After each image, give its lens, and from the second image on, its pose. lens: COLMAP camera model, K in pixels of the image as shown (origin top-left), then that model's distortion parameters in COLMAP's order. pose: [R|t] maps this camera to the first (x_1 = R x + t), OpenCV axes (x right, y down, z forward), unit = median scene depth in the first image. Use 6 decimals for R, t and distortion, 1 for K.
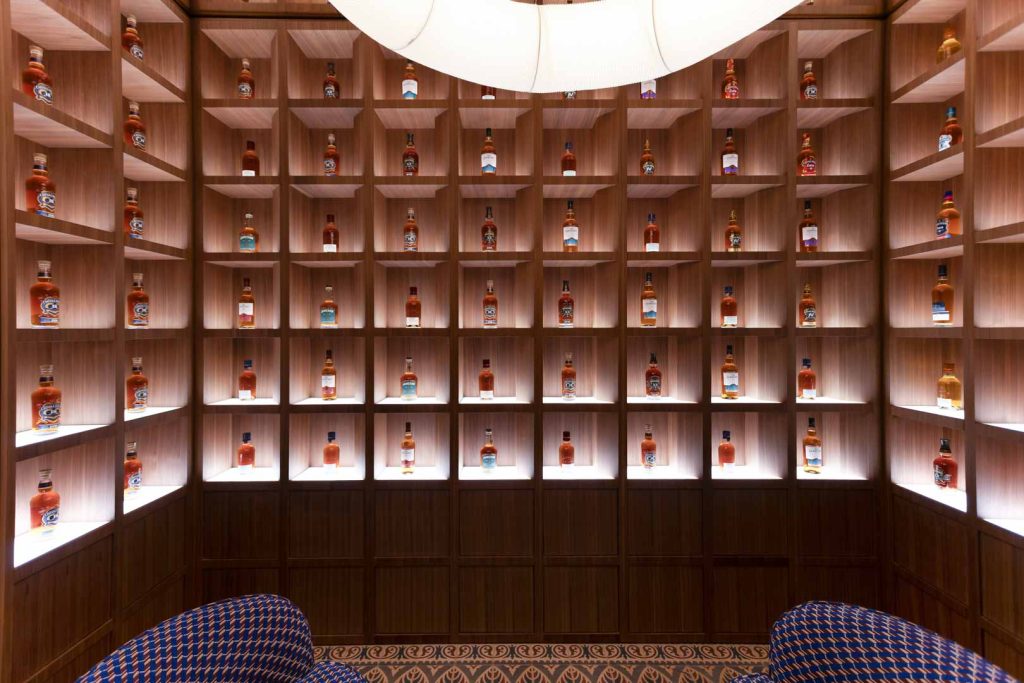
lens RADIAL K [[447.9, 0, 503.3], [0, 447.9, 327.2], [0, 0, 1]] dist [0.002935, 0.000664]
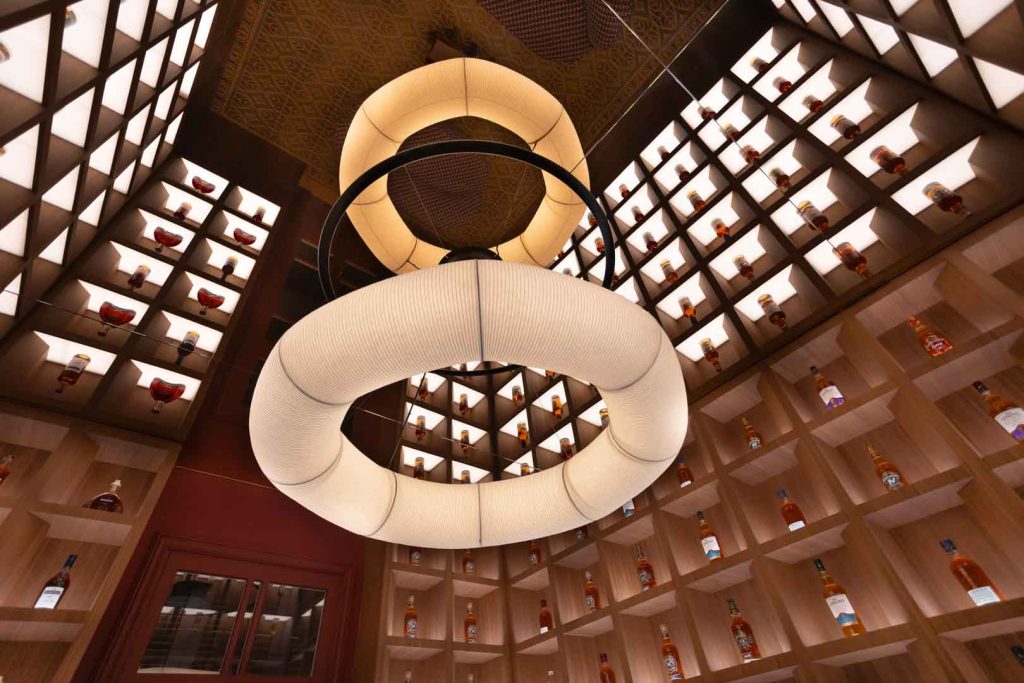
lens RADIAL K [[482.4, 0, 512.0], [0, 482.4, 341.5], [0, 0, 1]] dist [0.001180, 0.022547]
pose [[0.621180, -0.584656, -0.521836, 0.494015], [0.085071, 0.712261, -0.696740, -0.004059], [0.779037, 0.388408, 0.492179, 0.010614]]
